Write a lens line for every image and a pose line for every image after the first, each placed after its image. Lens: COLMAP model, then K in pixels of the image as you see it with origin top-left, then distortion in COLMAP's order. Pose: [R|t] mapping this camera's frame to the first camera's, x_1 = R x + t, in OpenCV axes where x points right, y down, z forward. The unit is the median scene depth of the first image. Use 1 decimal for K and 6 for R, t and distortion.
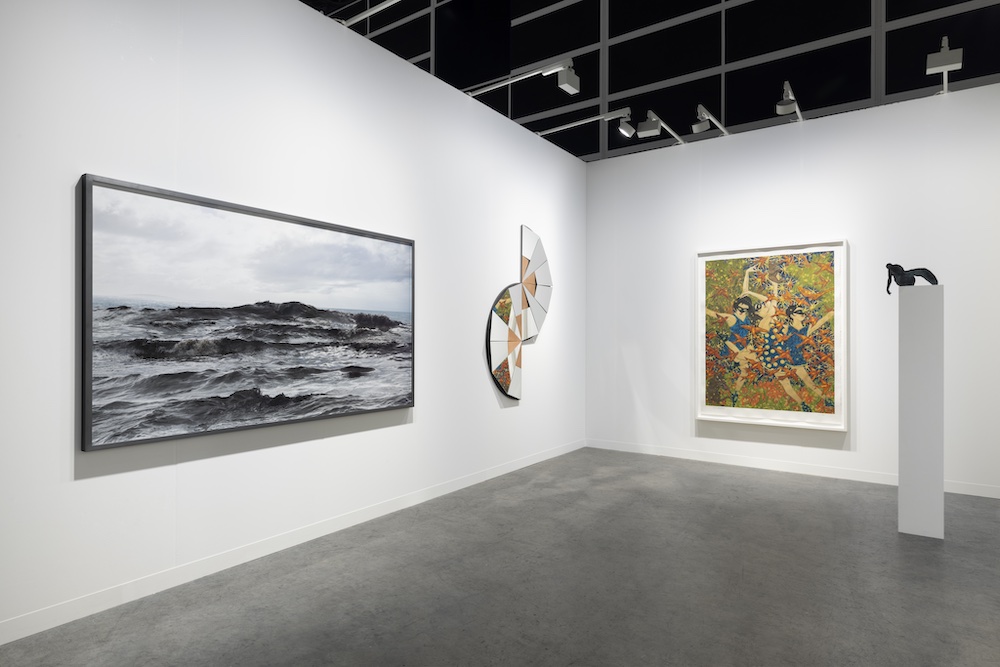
lens RADIAL K [[580.2, 0, 500.0], [0, 580.2, 333.5], [0, 0, 1]] dist [0.000777, -0.000103]
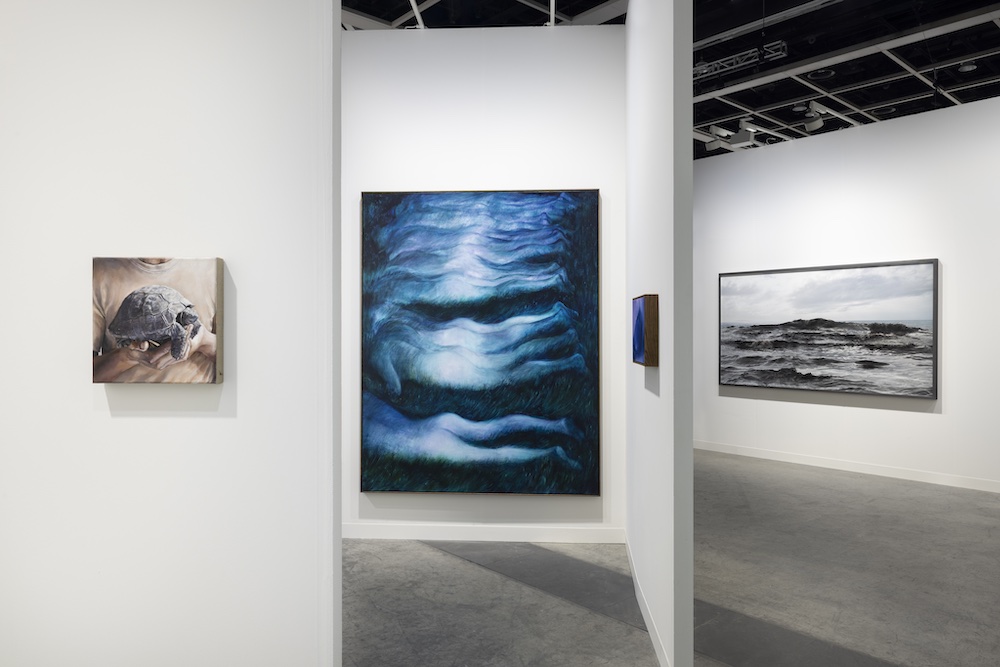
lens RADIAL K [[691.6, 0, 500.0], [0, 691.6, 333.5], [0, 0, 1]] dist [-0.000020, -0.000047]
pose [[-0.239149, -0.000751, -0.970983, 1.763324], [0.005667, 0.999982, -0.002169, -0.012407], [0.970966, -0.006021, -0.239141, 0.586482]]
